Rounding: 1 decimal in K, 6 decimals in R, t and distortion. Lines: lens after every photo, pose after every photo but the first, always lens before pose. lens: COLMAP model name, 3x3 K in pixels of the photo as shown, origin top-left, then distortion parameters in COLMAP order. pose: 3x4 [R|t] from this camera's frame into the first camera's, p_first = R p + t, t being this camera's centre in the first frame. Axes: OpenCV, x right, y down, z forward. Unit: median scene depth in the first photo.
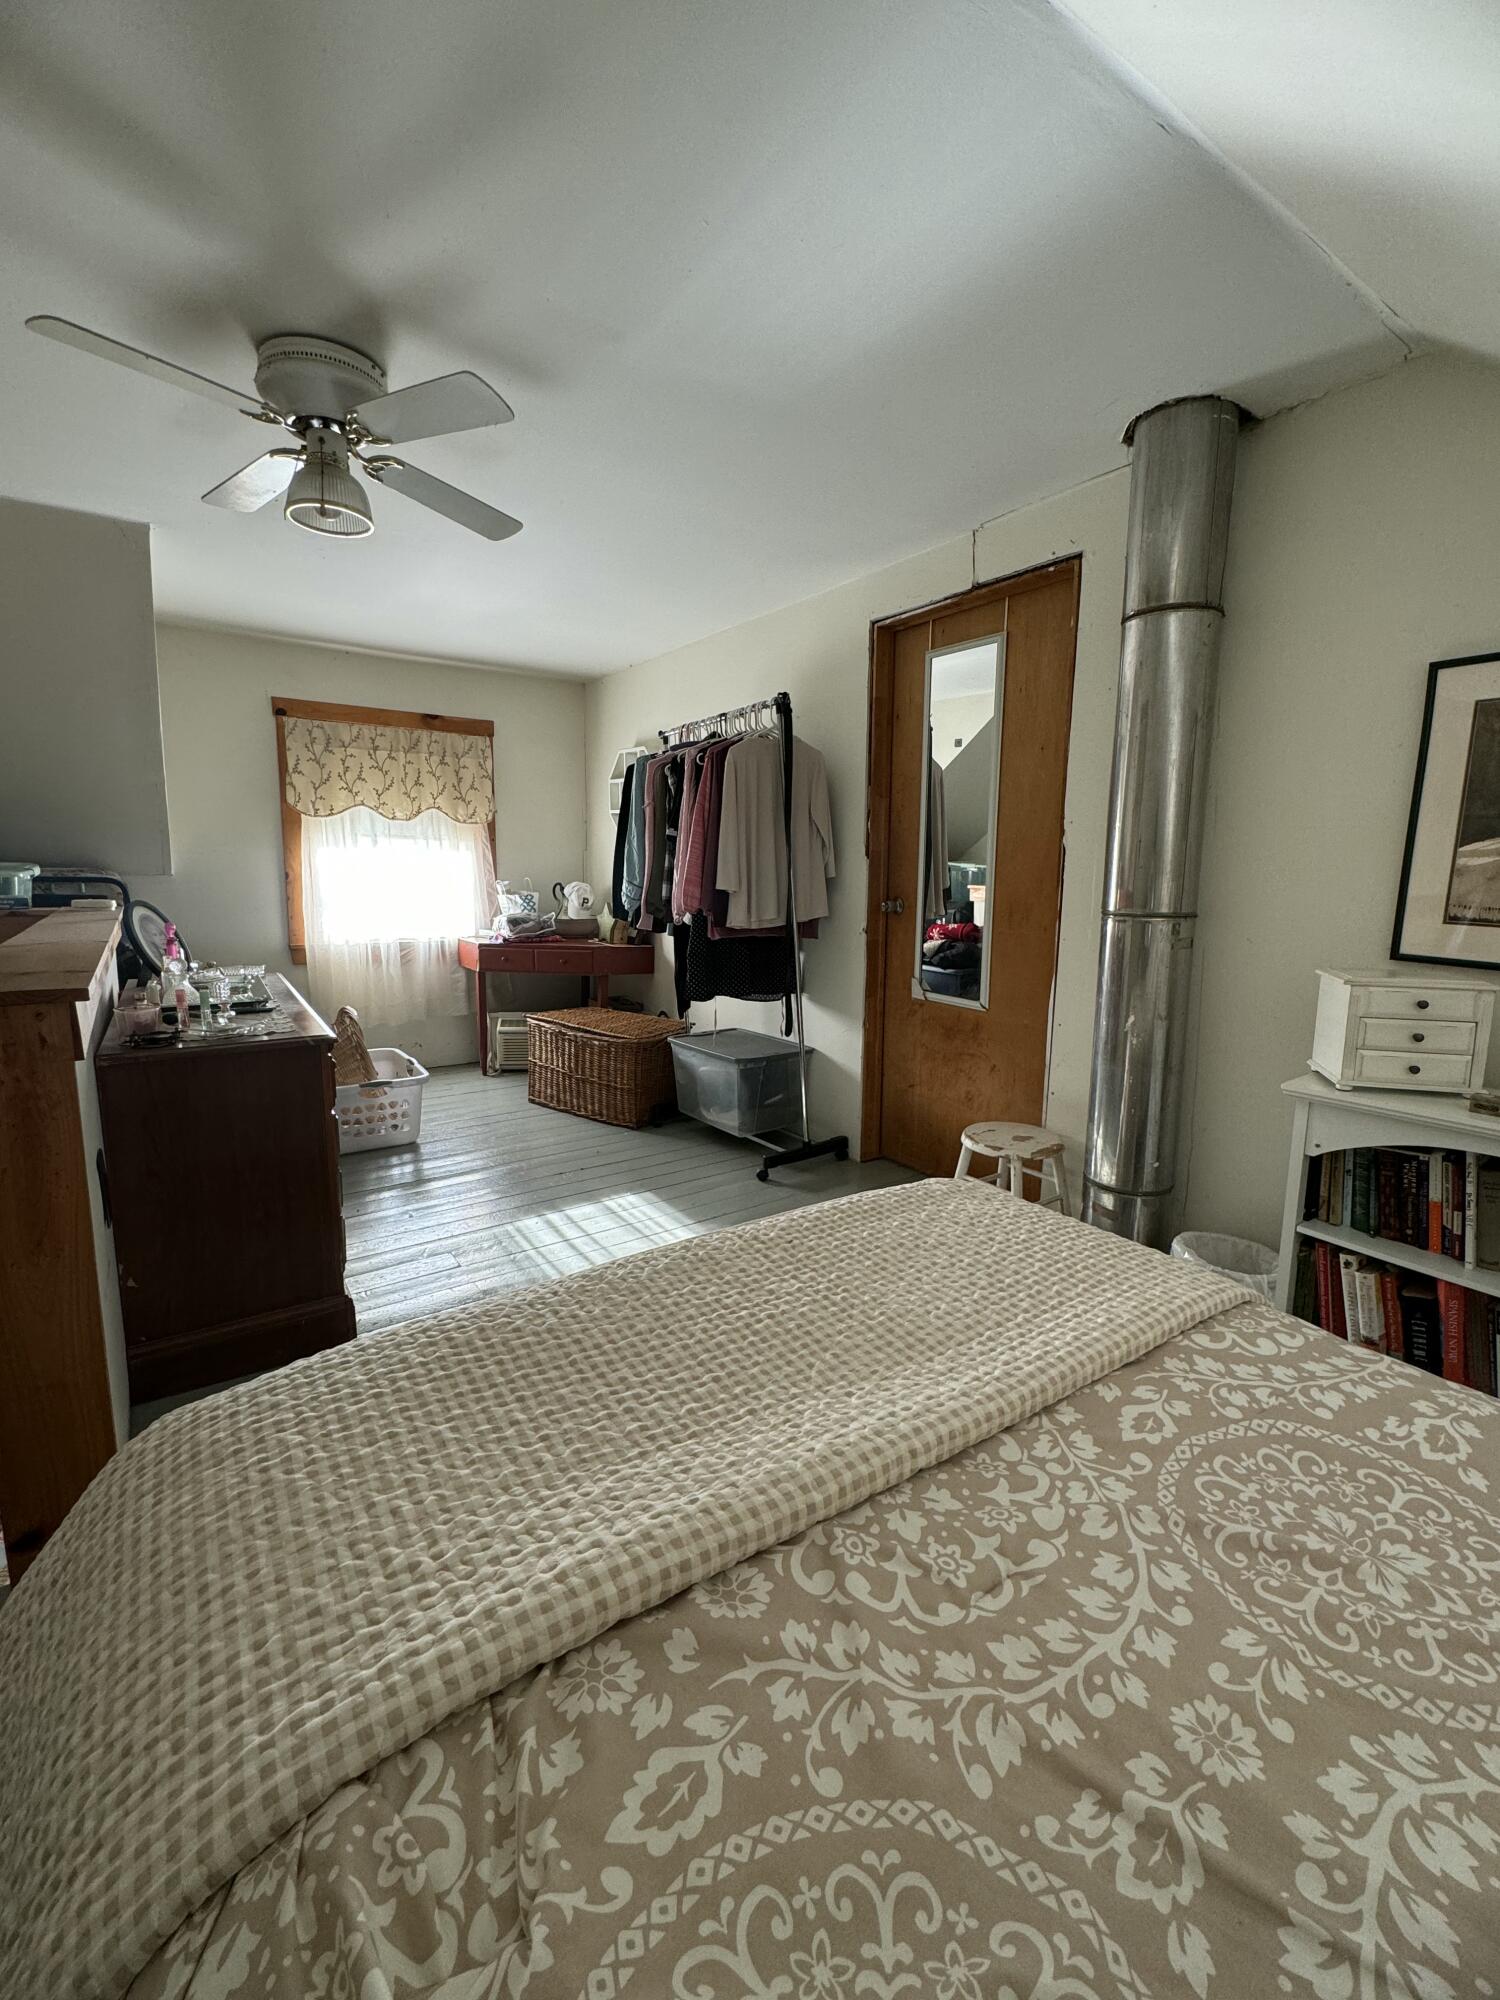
lens RADIAL K [[854.8, 0, 747.5], [0, 854.8, 996.7], [0, 0, 1]] dist [-0.004060, 0.000940]
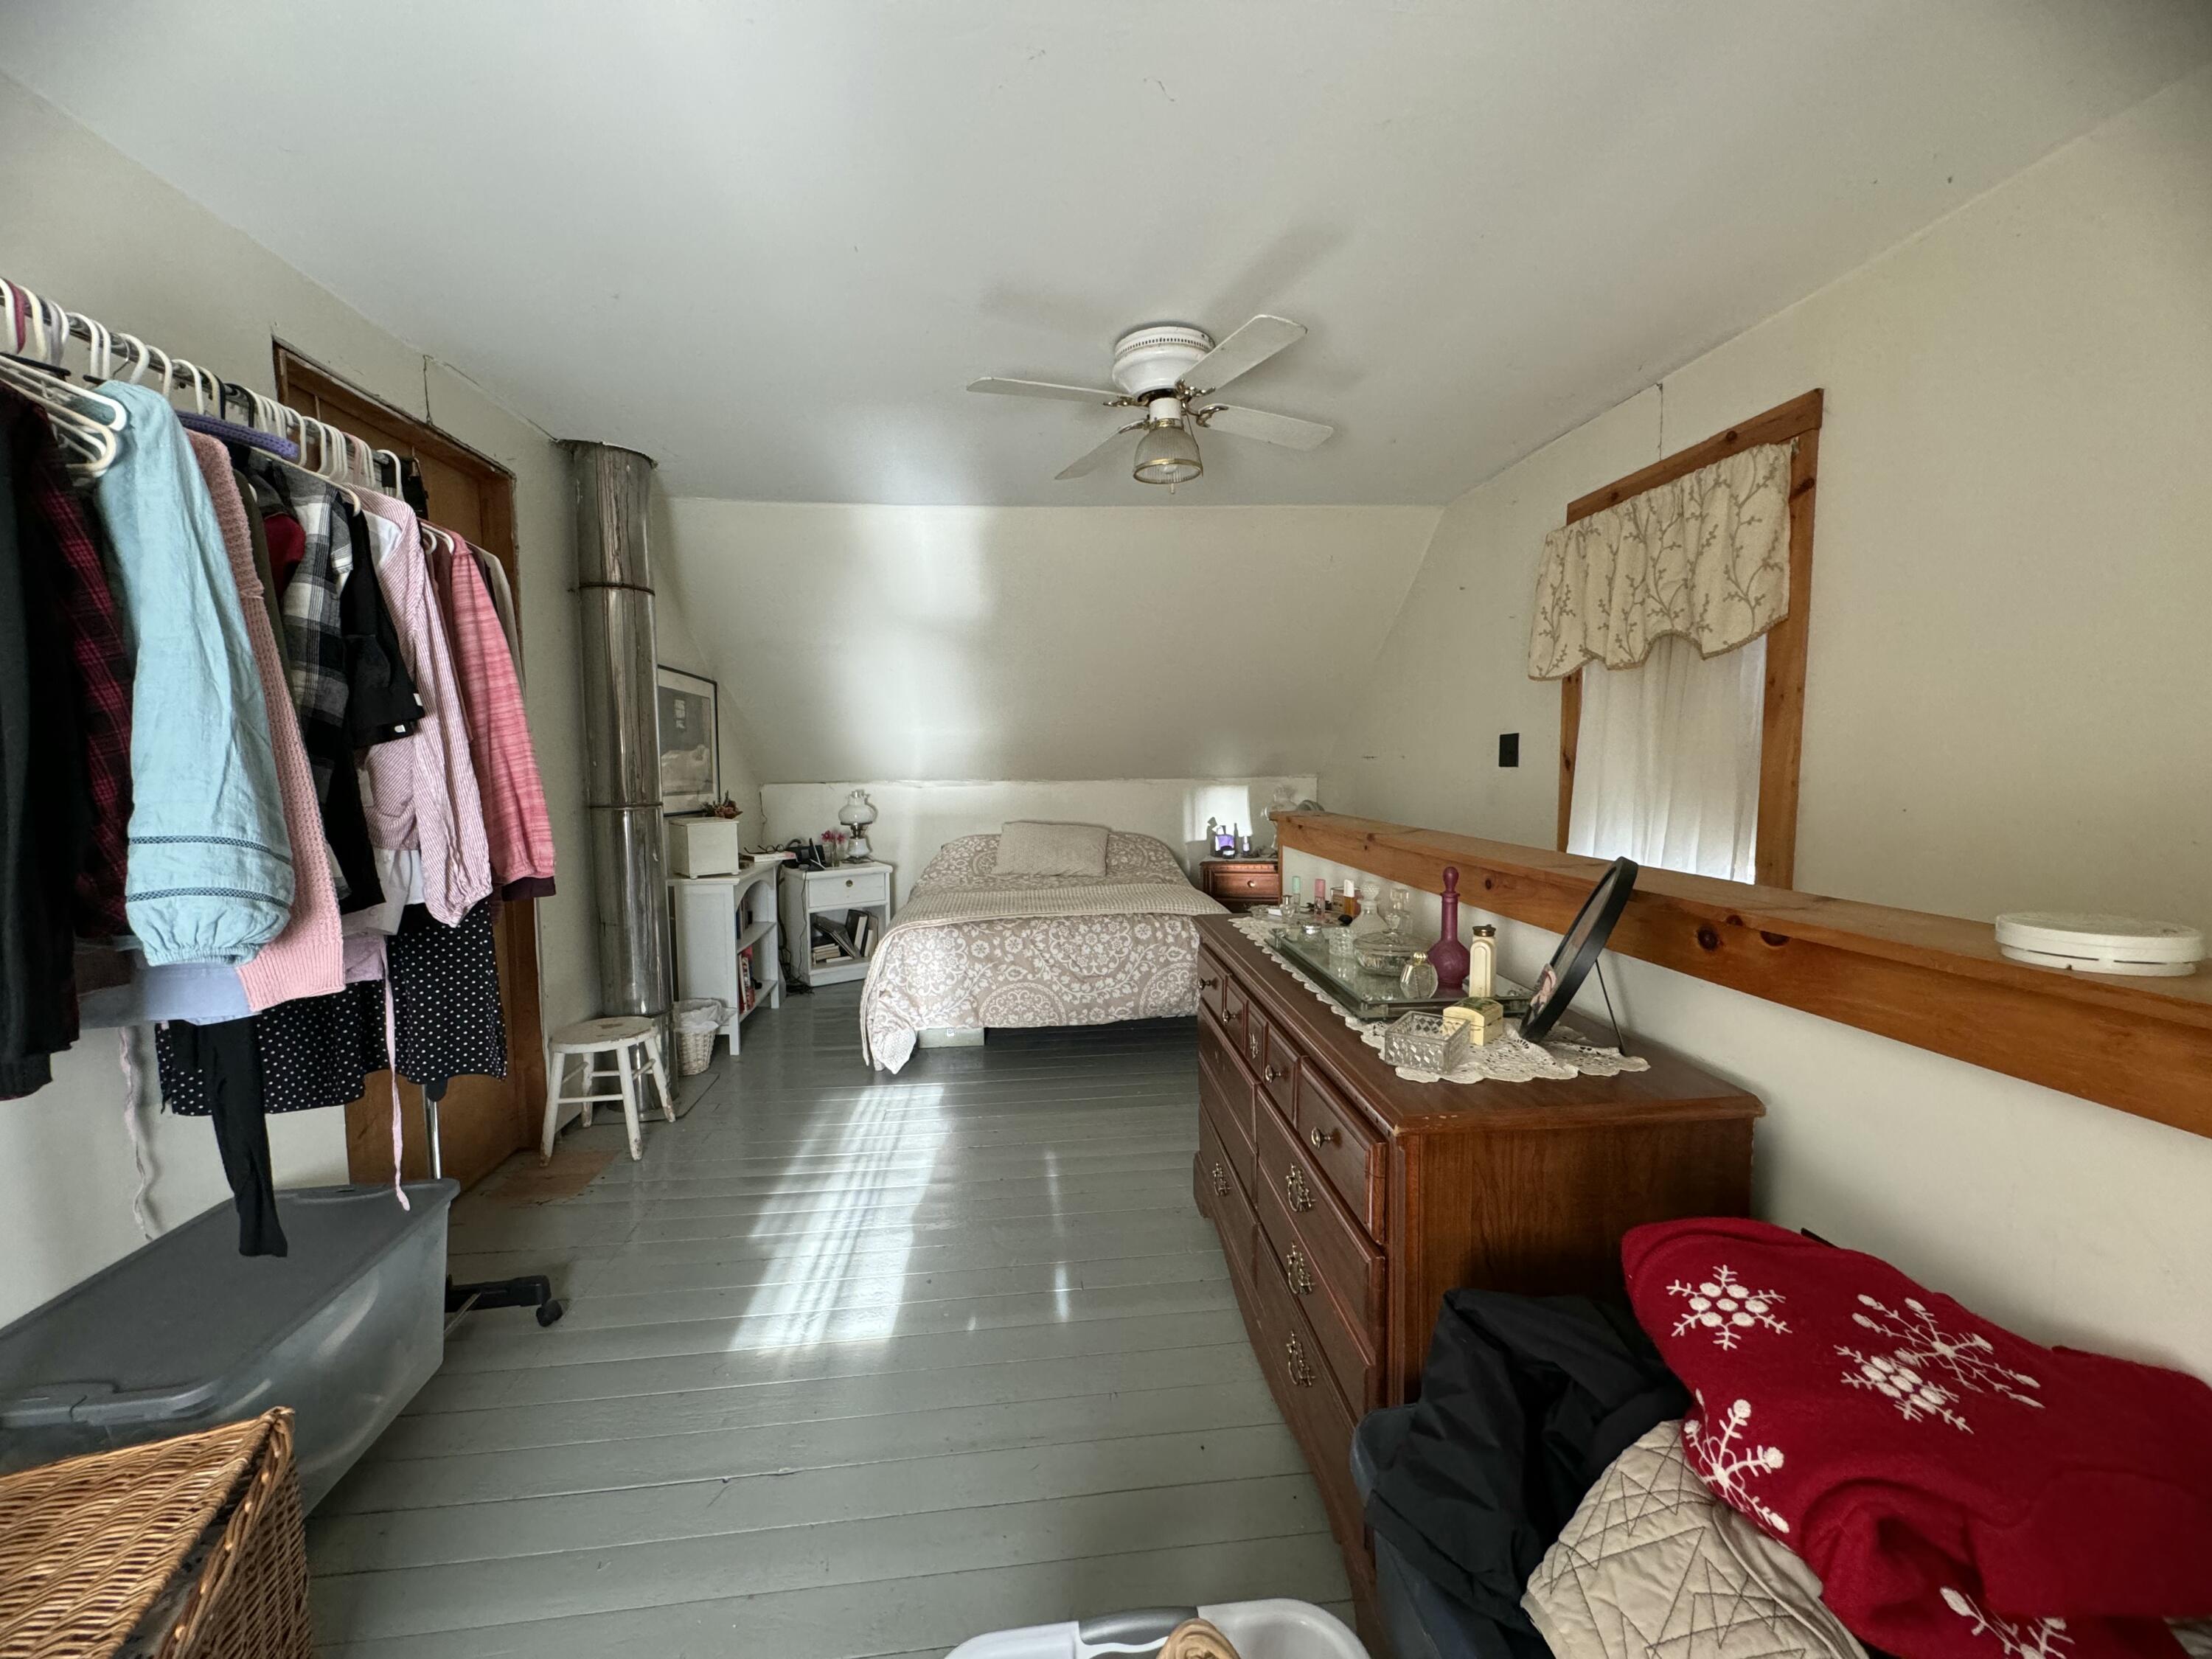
lens RADIAL K [[881.6, 0, 1106.0], [0, 881.6, 820.6], [0, 0, 1]] dist [-0.003693, 0.000692]
pose [[-0.882265, -0.033725, 0.469543, -0.631295], [0.081448, 0.971452, 0.222814, -0.233109], [-0.463653, 0.234825, -0.854332, 1.373322]]
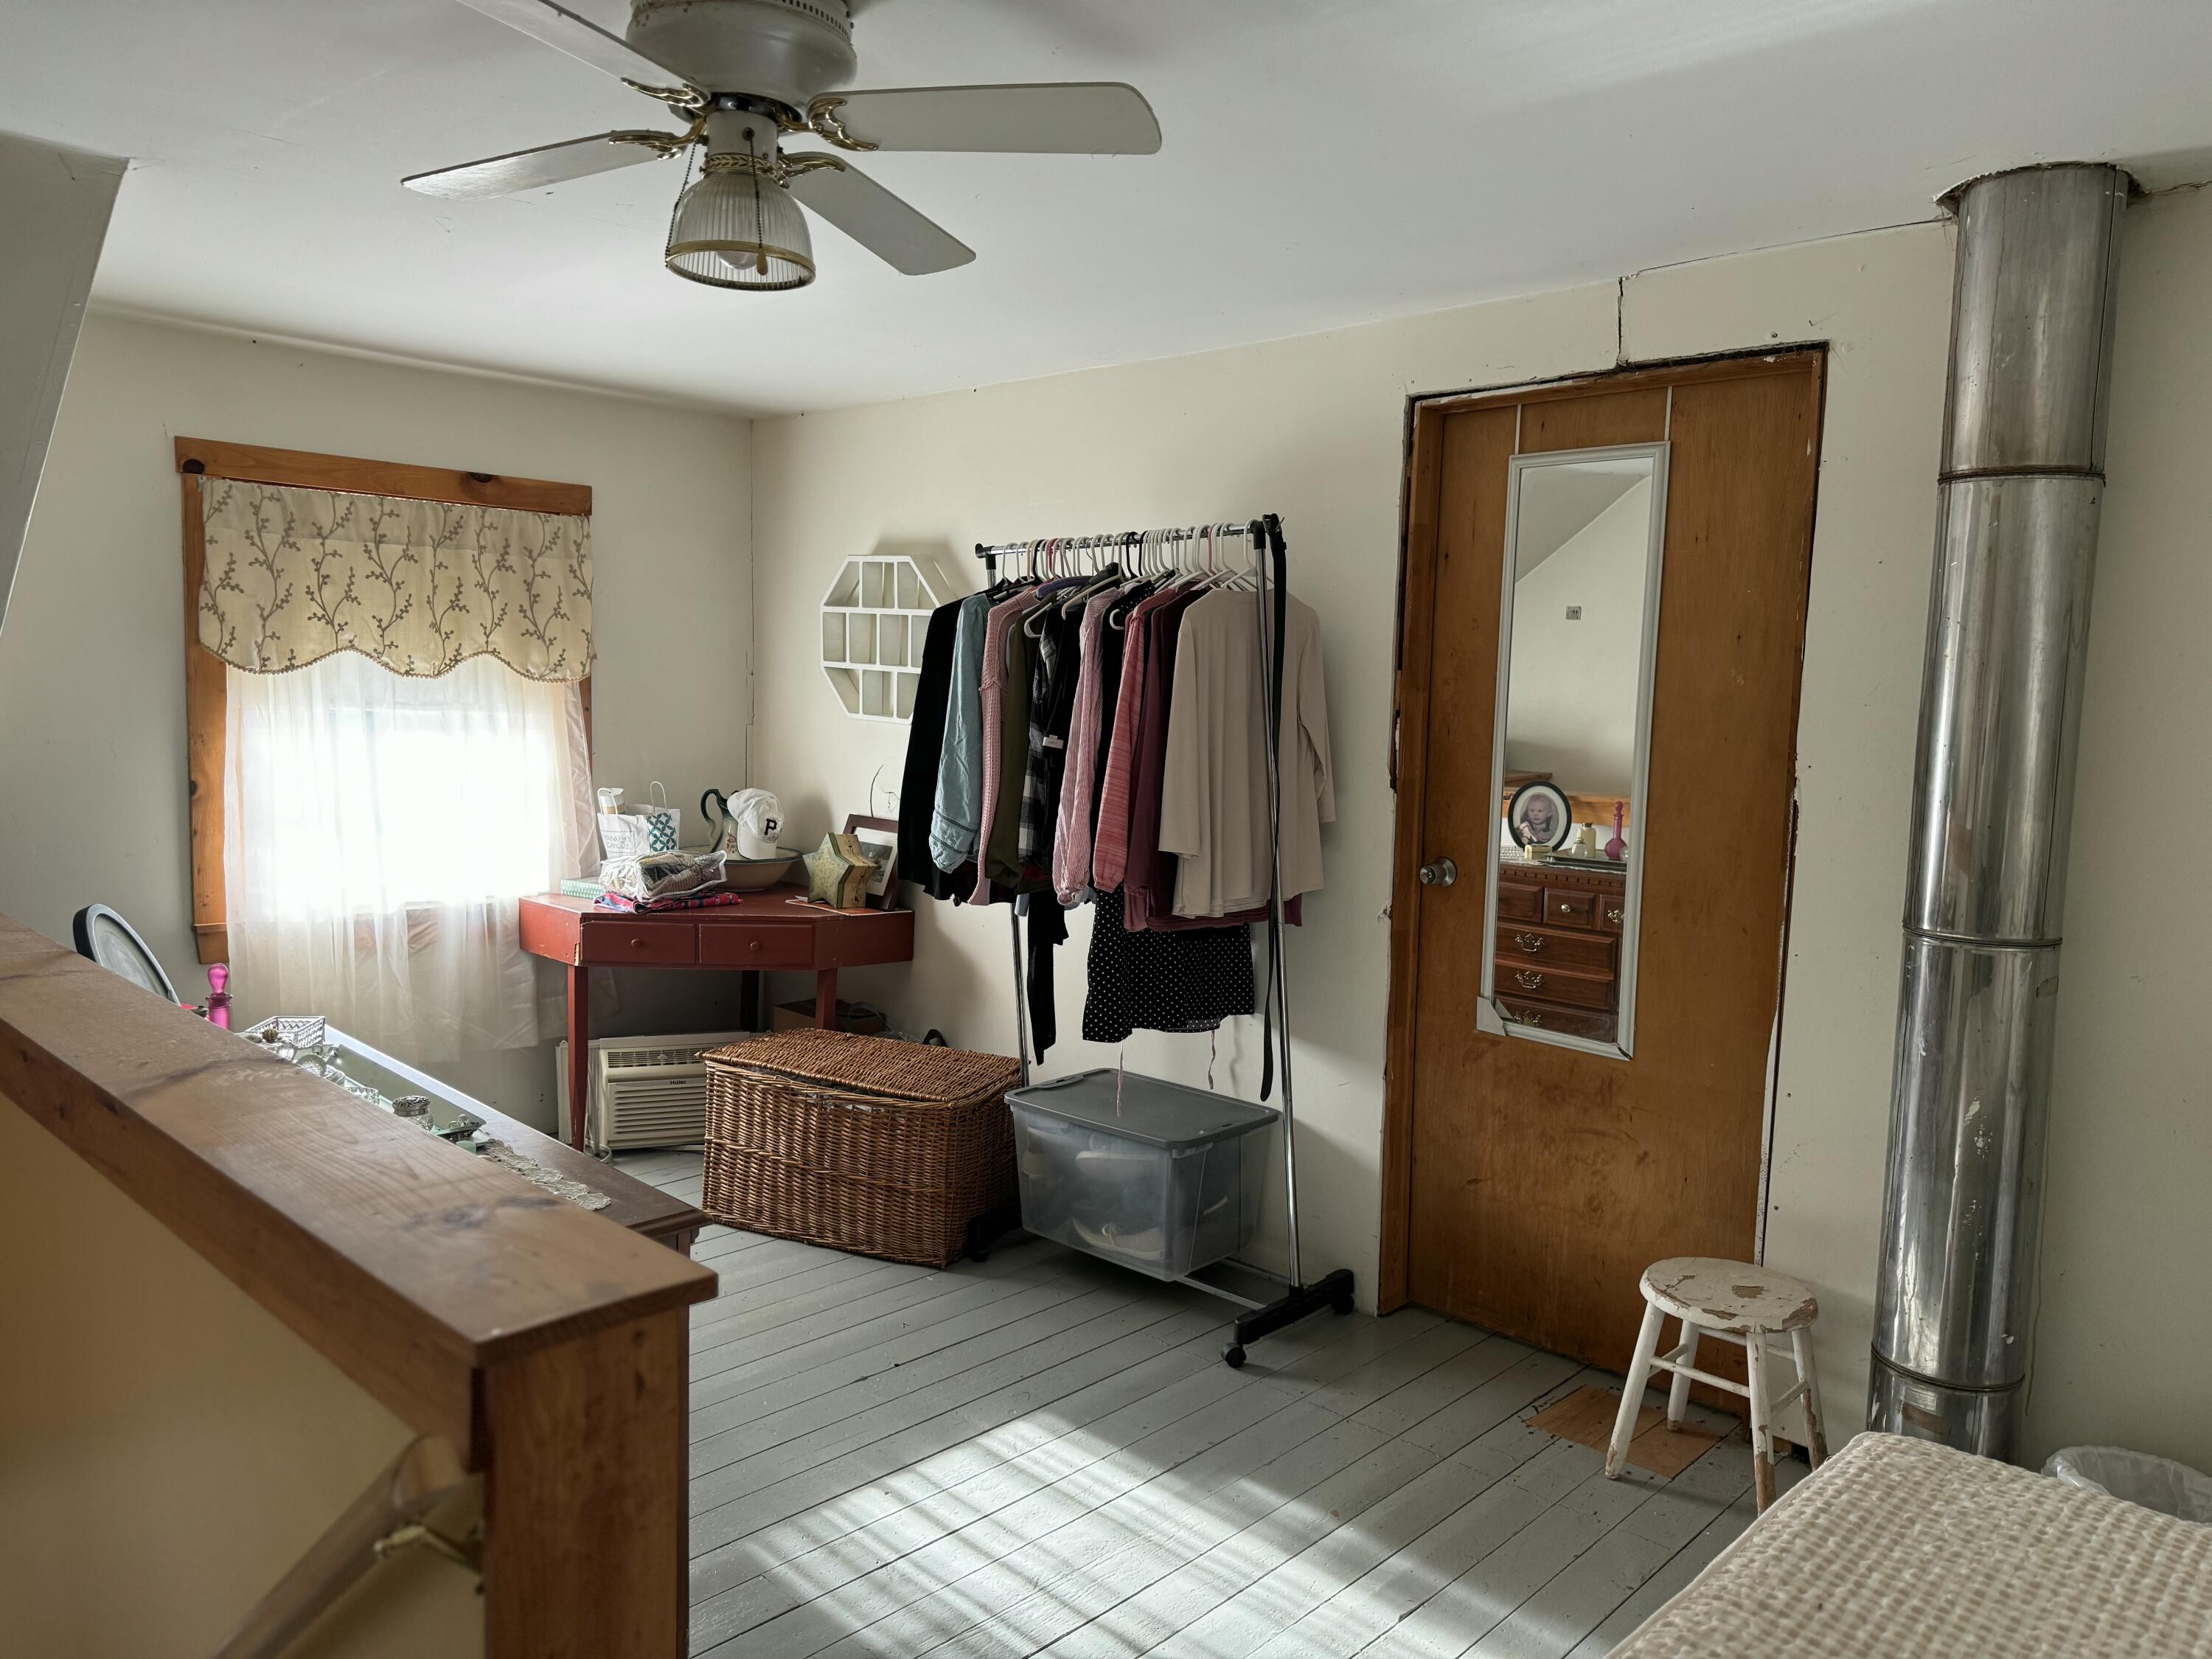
lens RADIAL K [[1557.0, 0, 1099.9], [0, 1557.0, 831.7], [0, 0, 1]] dist [0.058958, -0.070097]
pose [[0.981105, -0.004519, 0.193423, -0.290366], [0.014281, 0.998691, -0.049108, -0.093104], [-0.192948, 0.050943, 0.979886, -0.006012]]
